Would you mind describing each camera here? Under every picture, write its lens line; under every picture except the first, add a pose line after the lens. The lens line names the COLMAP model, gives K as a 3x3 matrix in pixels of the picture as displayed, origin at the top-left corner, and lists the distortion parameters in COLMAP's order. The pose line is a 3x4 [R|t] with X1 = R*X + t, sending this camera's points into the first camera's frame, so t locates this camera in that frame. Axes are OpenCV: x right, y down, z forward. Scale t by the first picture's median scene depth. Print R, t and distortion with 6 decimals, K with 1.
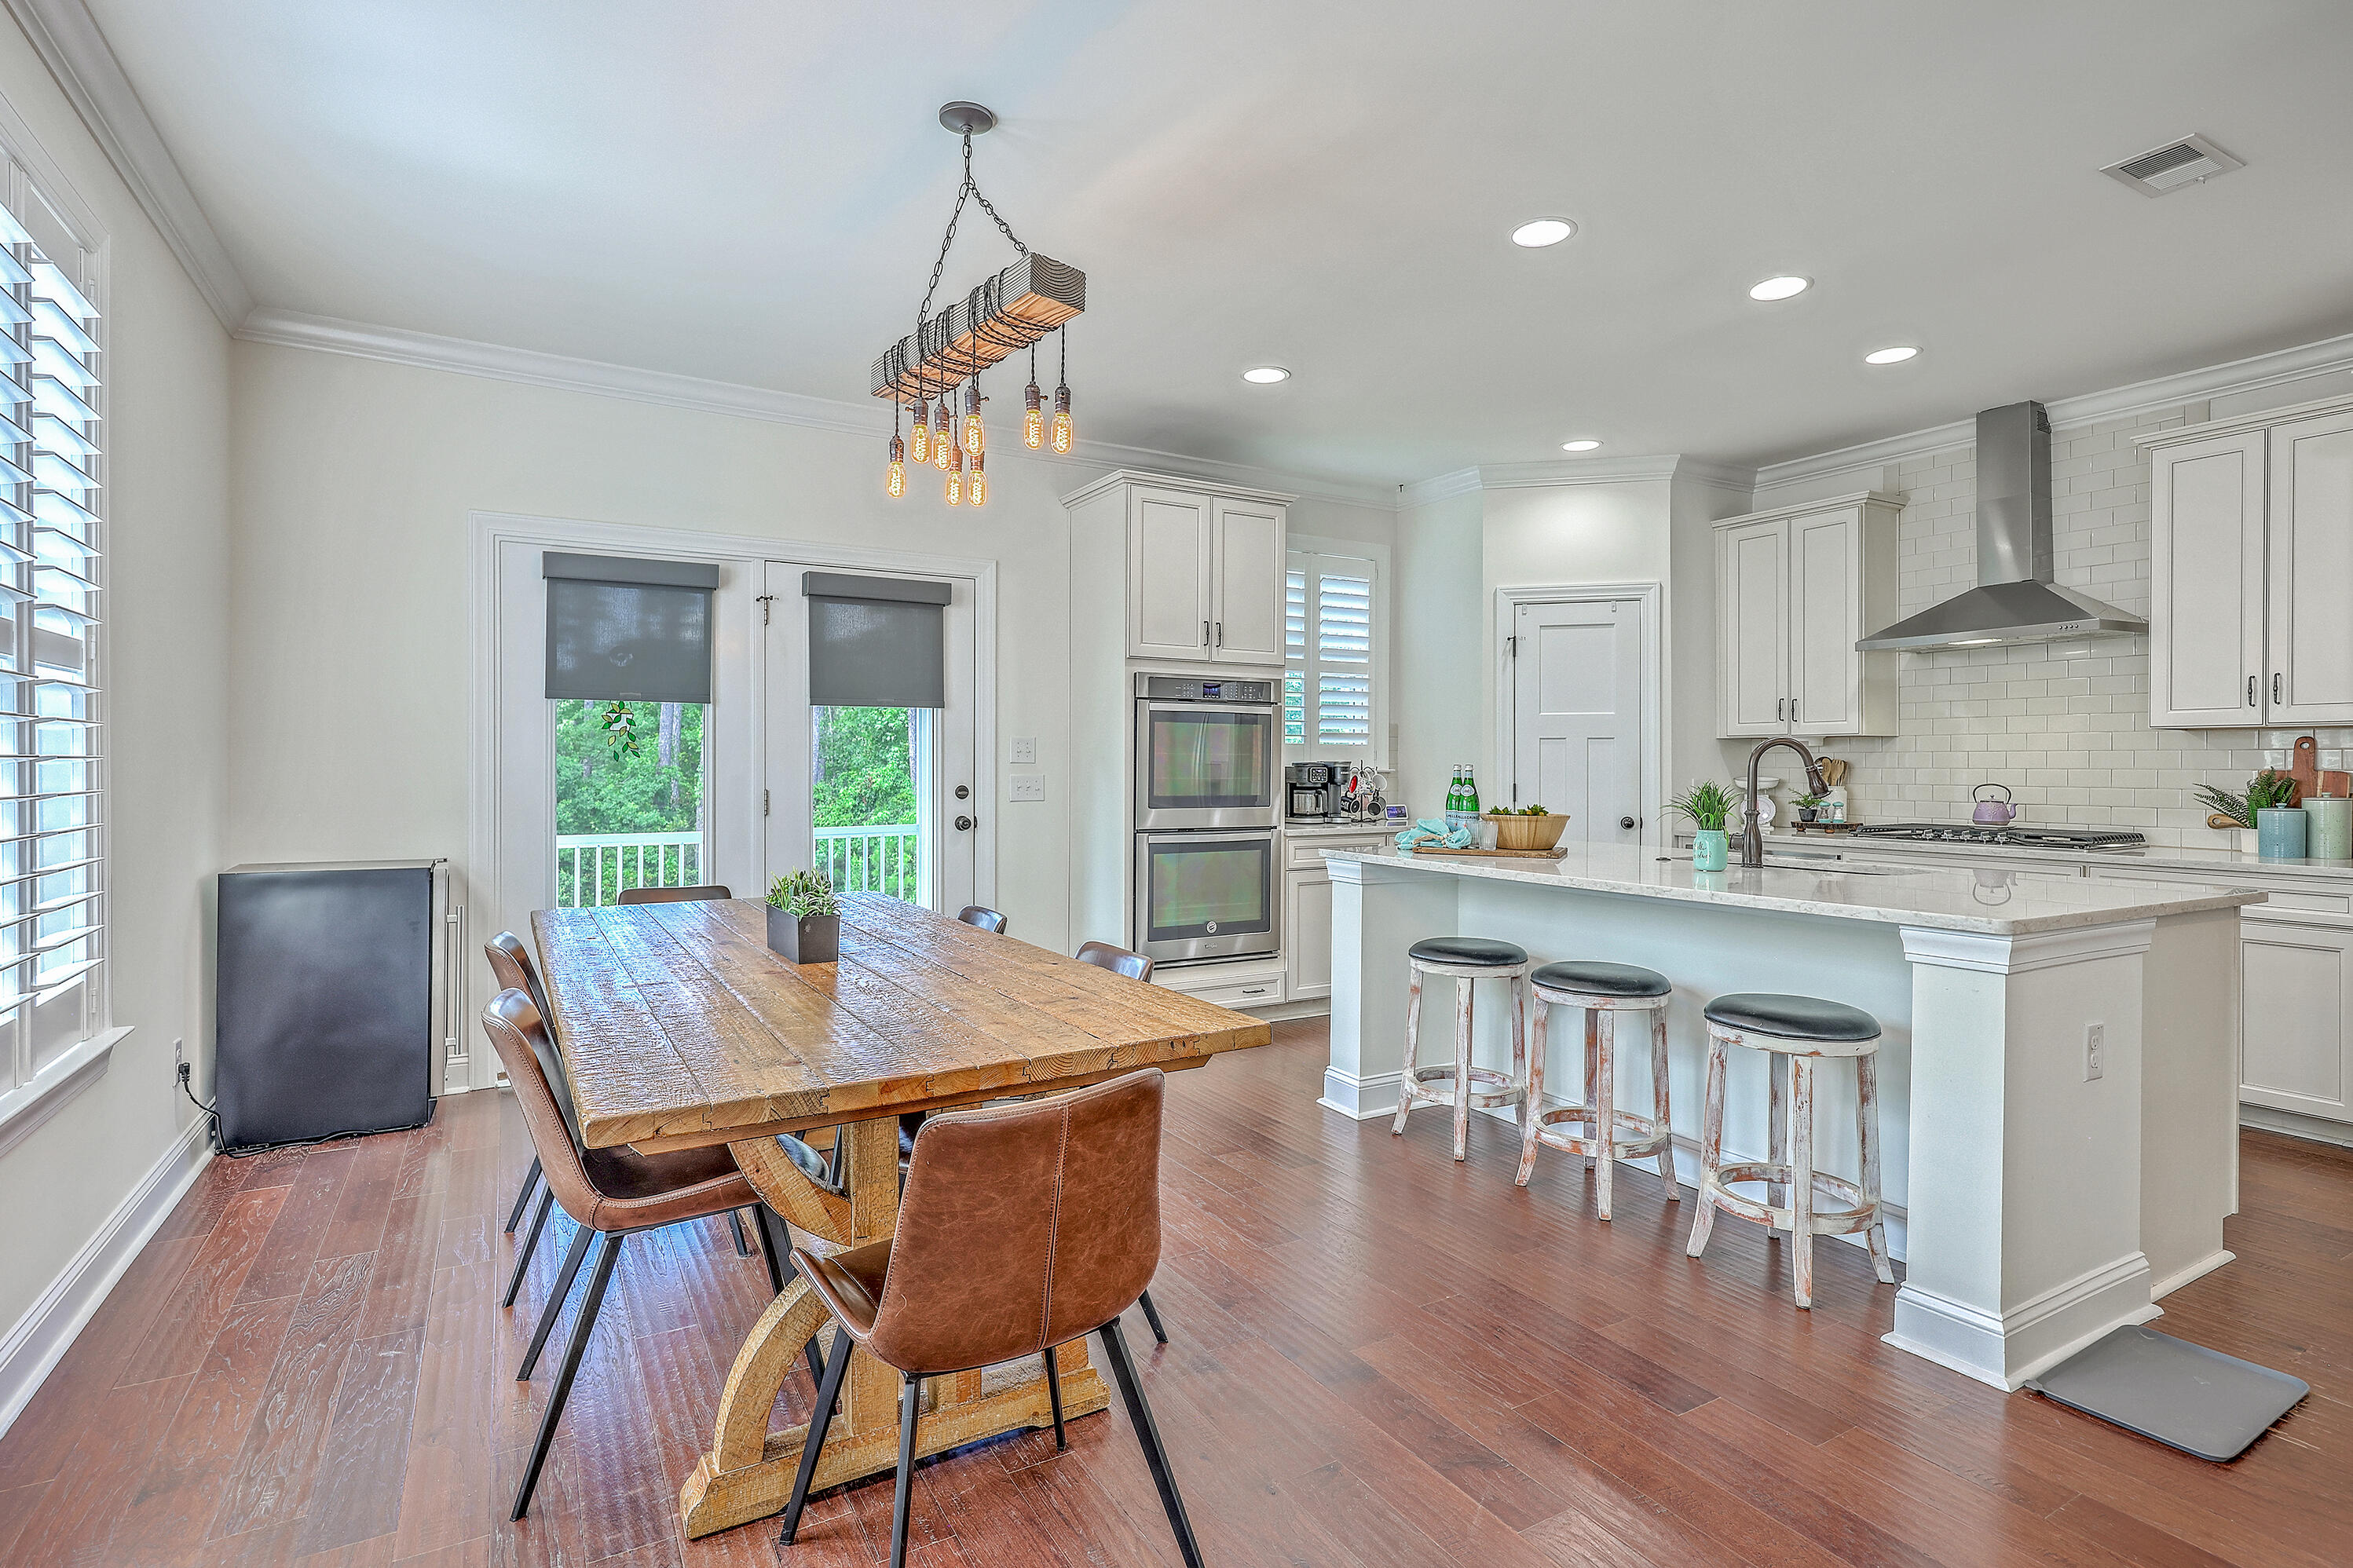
lens RADIAL K [[1151.9, 0, 1186.7], [0, 1151.9, 771.9], [0, 0, 1]] dist [0.001161, -0.000223]
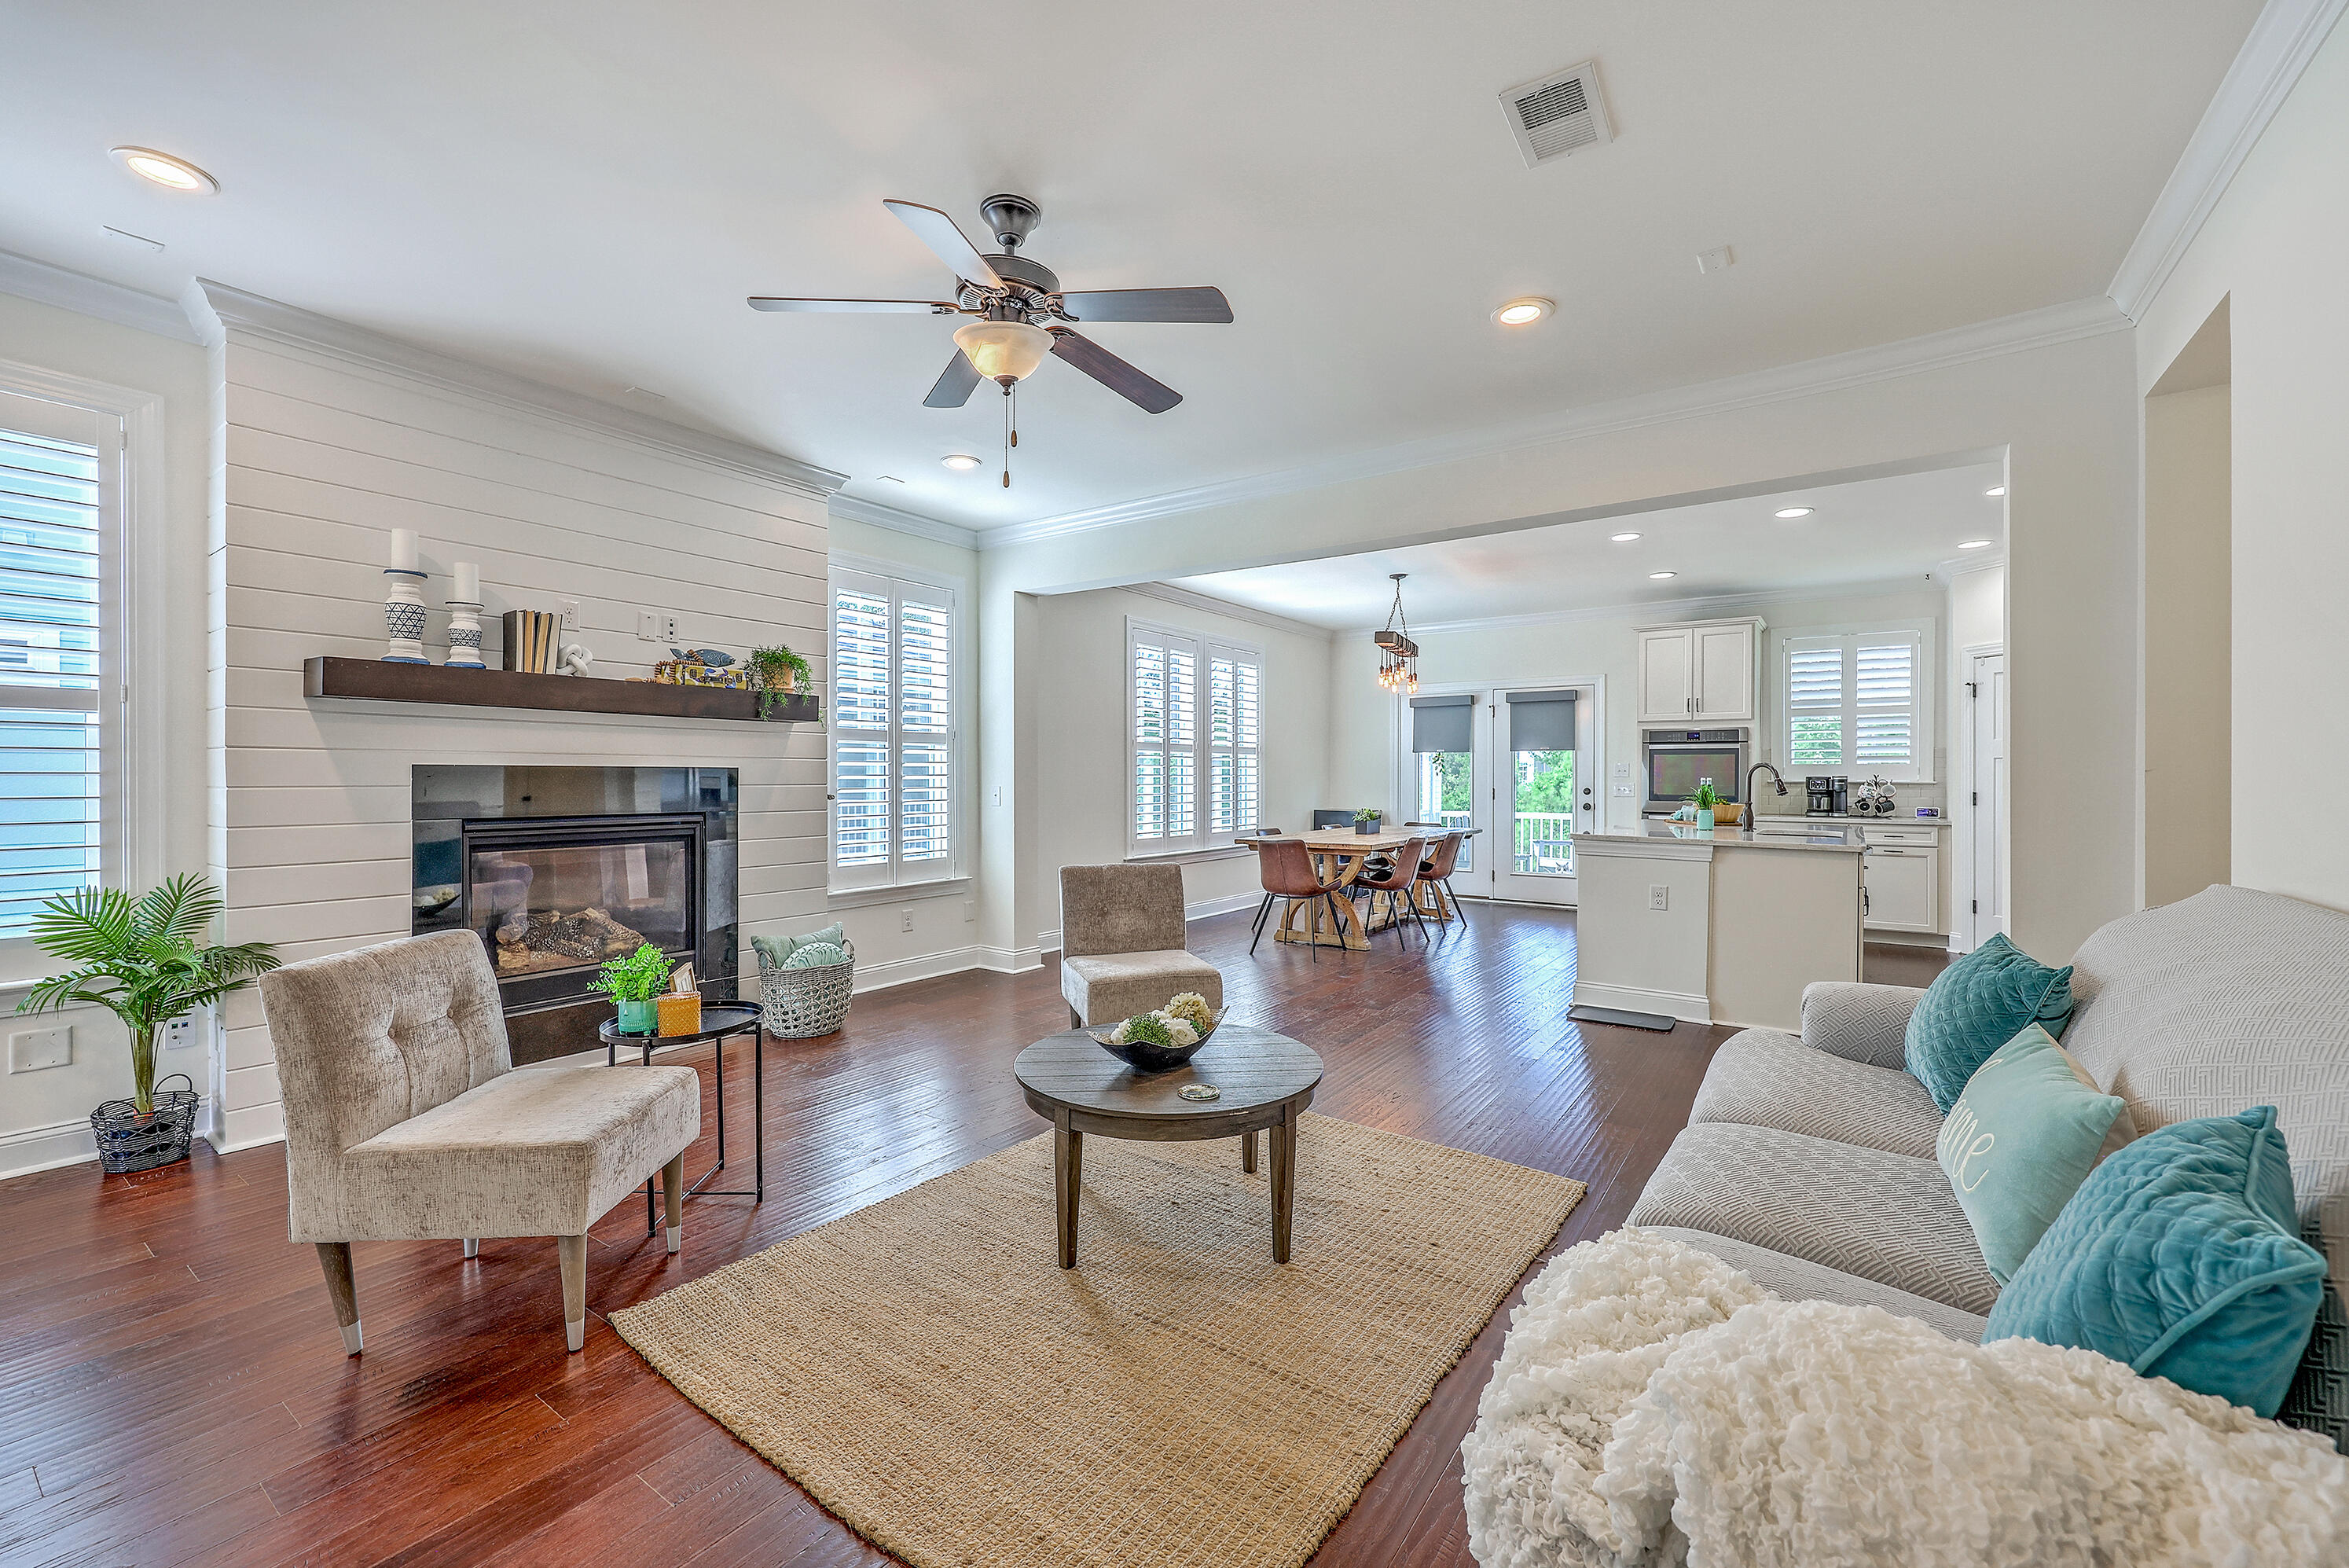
lens RADIAL K [[952.5, 0, 1179.9], [0, 952.5, 784.9], [0, 0, 1]] dist [-0.002504, -0.000697]
pose [[0.418788, 0.007698, -0.908051, 1.094749], [-0.006391, 0.999964, 0.005530, 0.001538], [0.908062, 0.003487, 0.418822, -0.367839]]
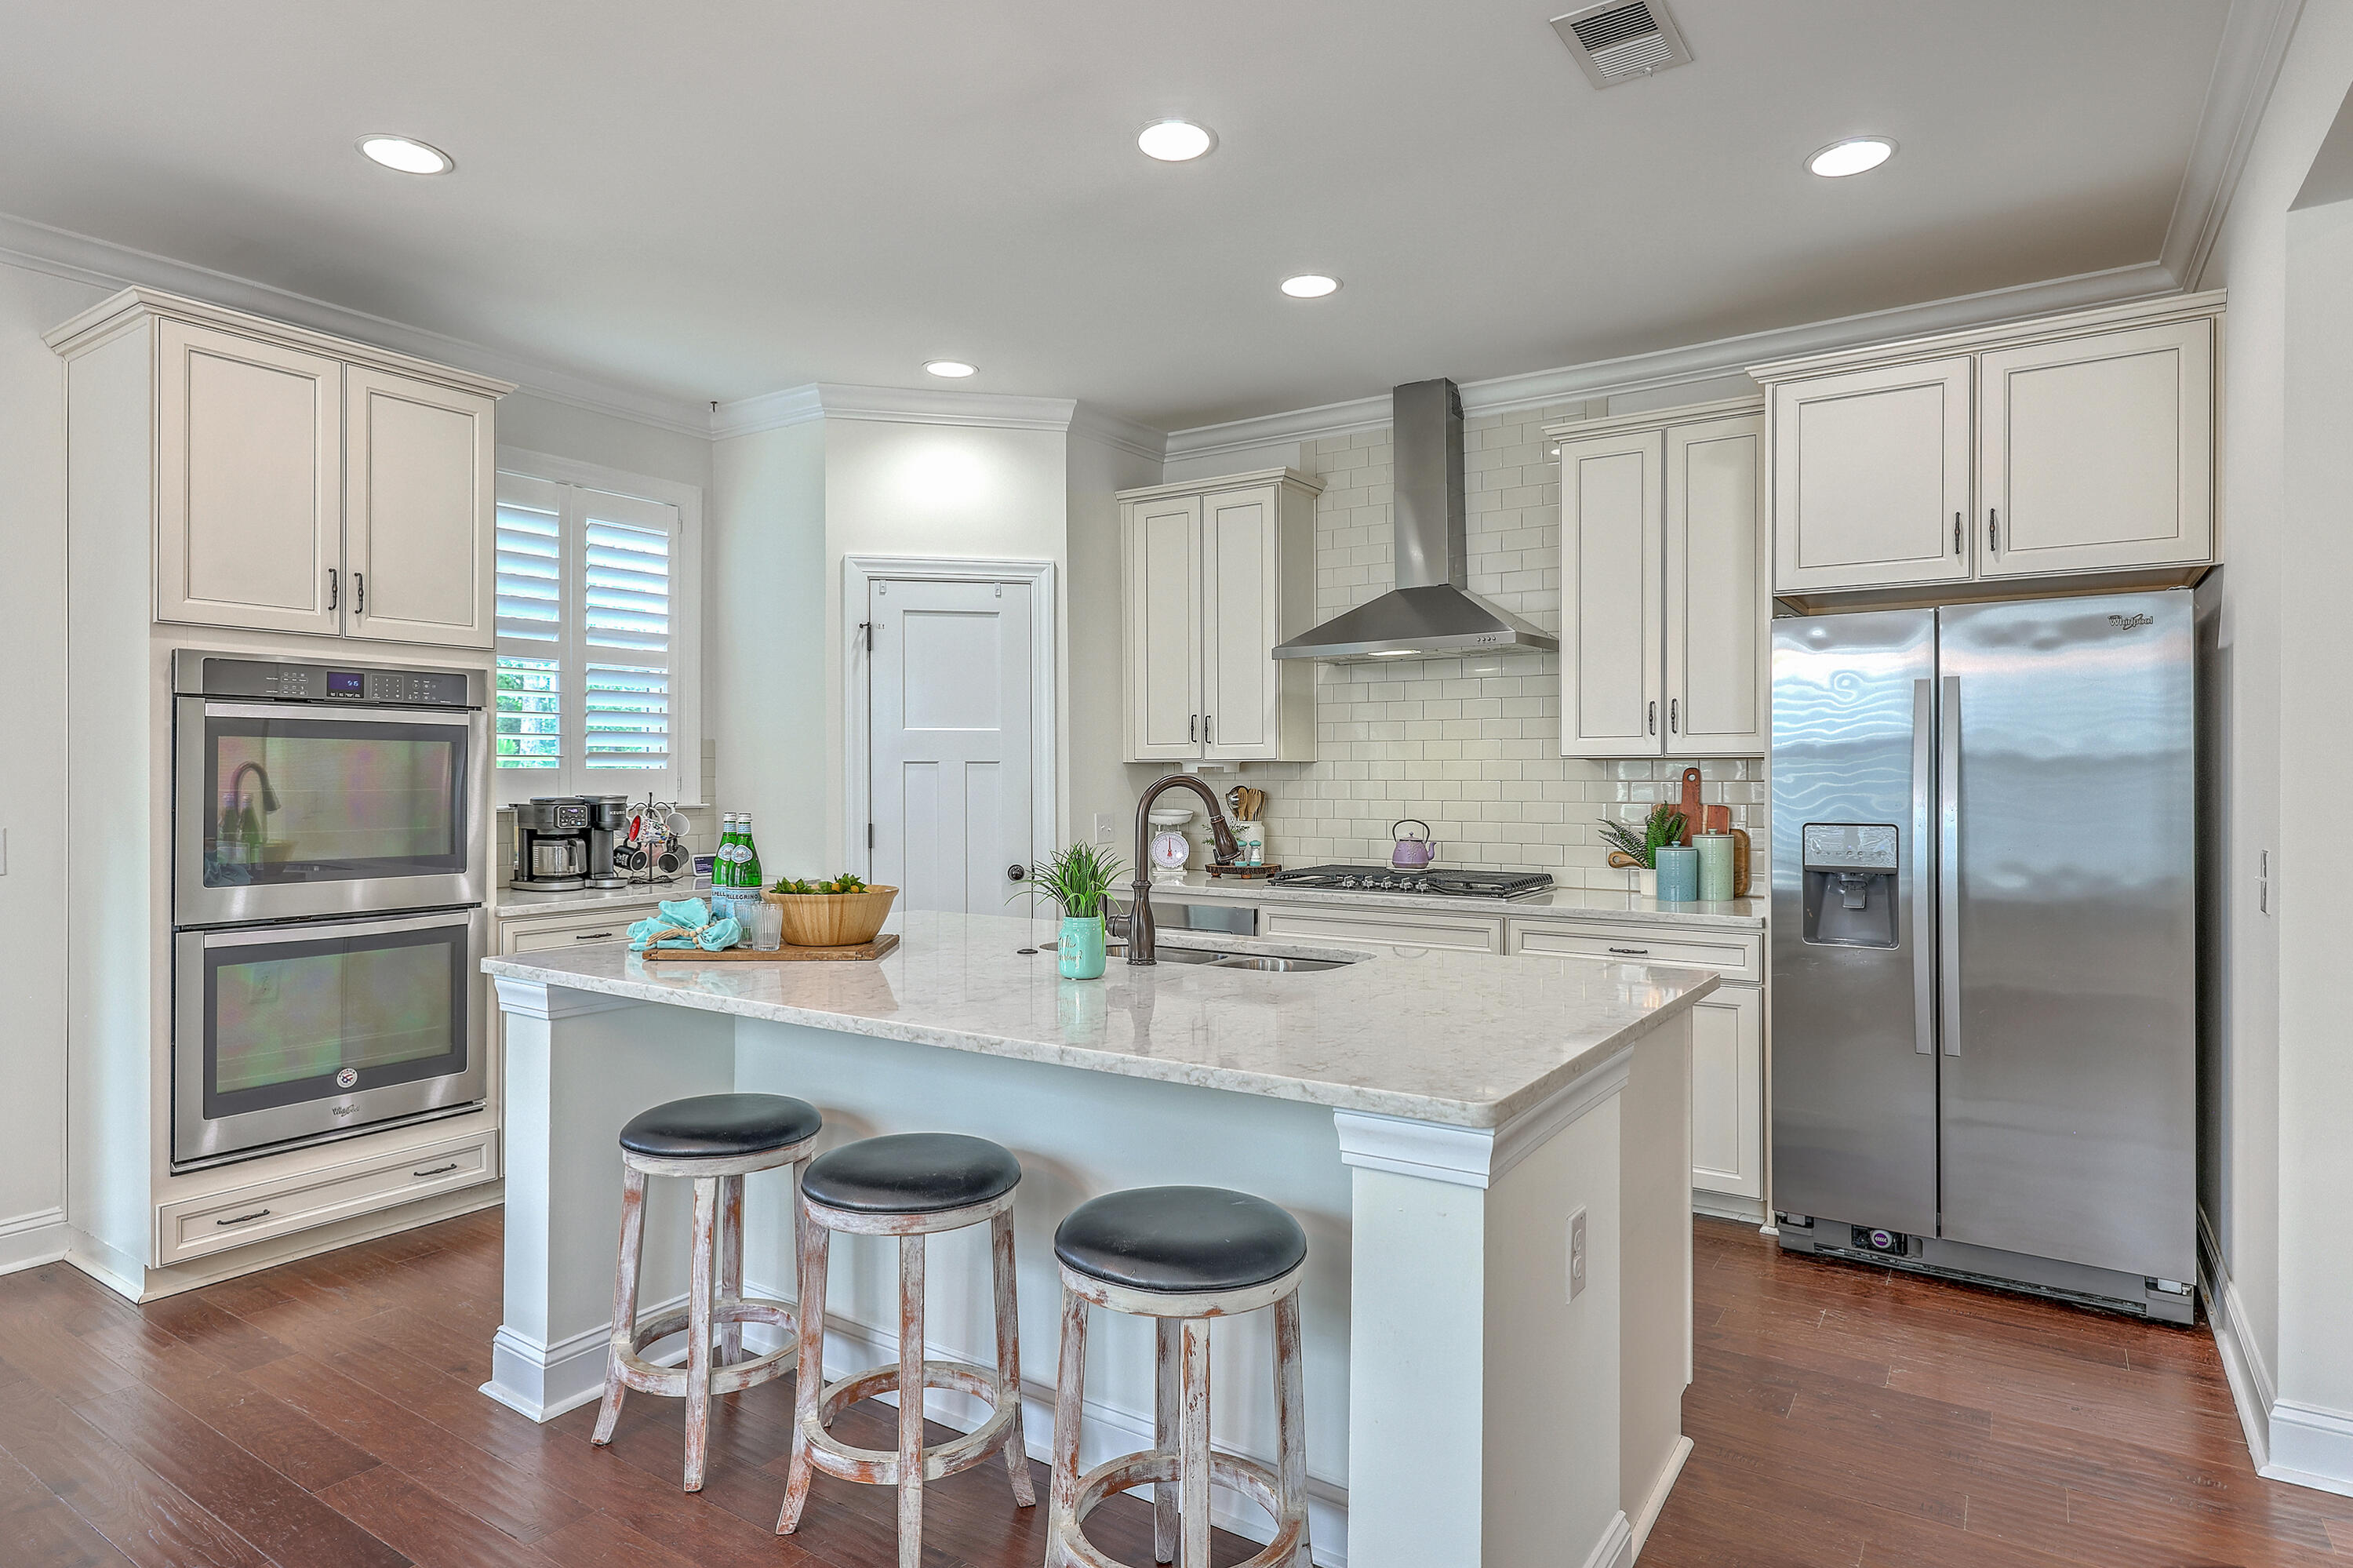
lens RADIAL K [[1274.9, 0, 1180.7], [0, 1274.9, 774.4], [0, 0, 1]] dist [-0.003003, 0.000089]
pose [[0.899821, -0.002207, 0.436254, 0.131694], [0.005100, 0.999972, -0.005460, -0.019136], [-0.436230, 0.007138, 0.899807, 0.223140]]
